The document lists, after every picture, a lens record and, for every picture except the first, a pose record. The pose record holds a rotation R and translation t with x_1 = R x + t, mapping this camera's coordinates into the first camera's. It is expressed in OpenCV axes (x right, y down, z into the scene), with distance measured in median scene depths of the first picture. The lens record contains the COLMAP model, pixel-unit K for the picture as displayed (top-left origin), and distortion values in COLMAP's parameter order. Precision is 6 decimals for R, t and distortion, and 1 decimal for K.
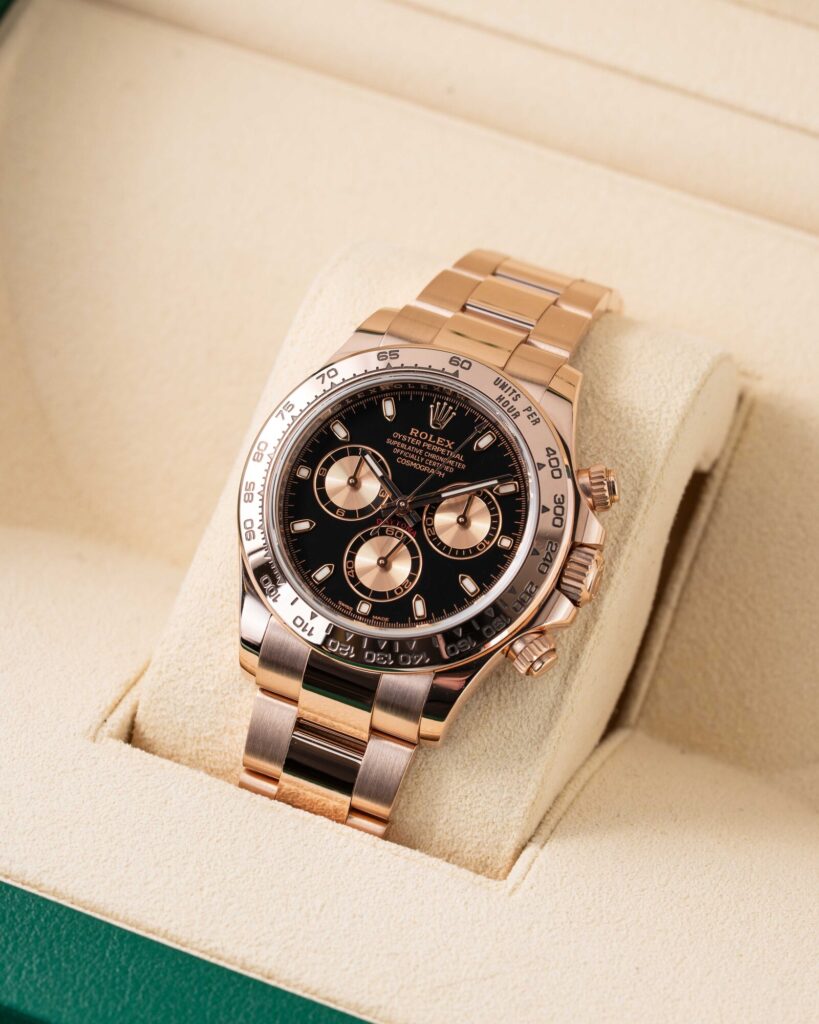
lens RADIAL K [[4420.1, 0, 409.5], [0, 4420.1, 512.0], [0, 0, 1]] dist [-0.141821, 3.484694]
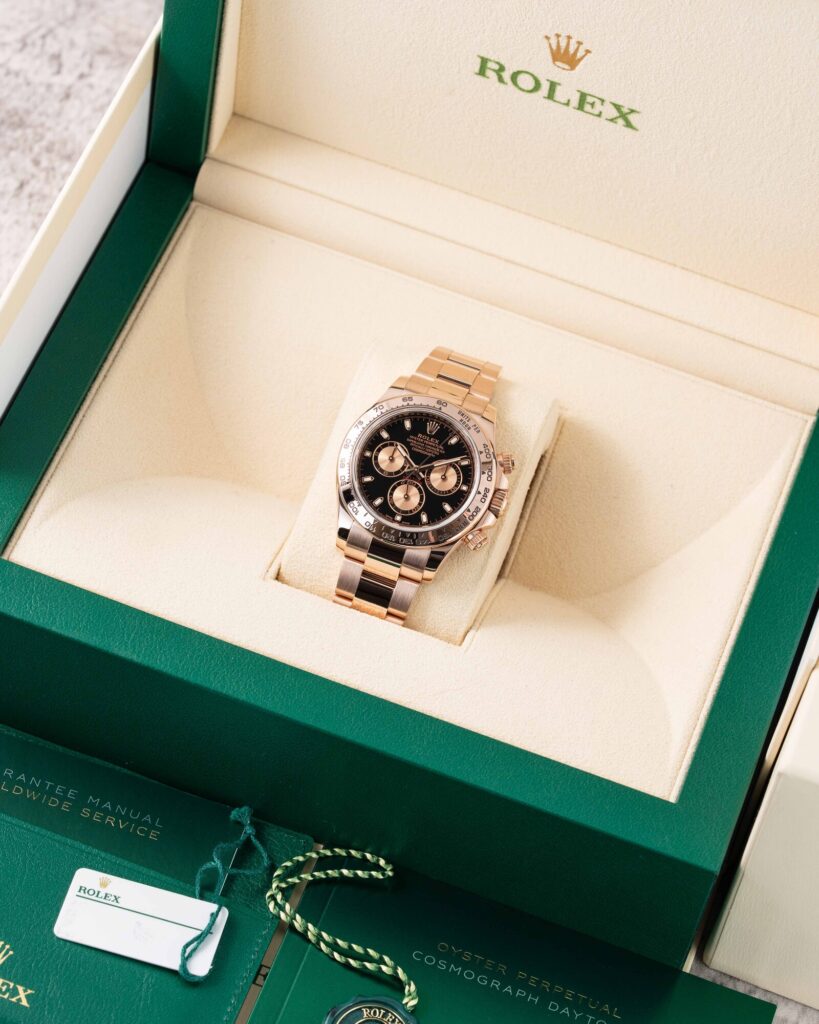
lens RADIAL K [[4420.1, 0, 409.5], [0, 4420.1, 512.0], [0, 0, 1]] dist [-0.141821, 3.484694]
pose [[0.990653, 0.009682, 0.136065, -0.293012], [-0.011248, 0.999879, 0.010747, -0.004125], [-0.135944, -0.012177, 0.990642, -1.106948]]
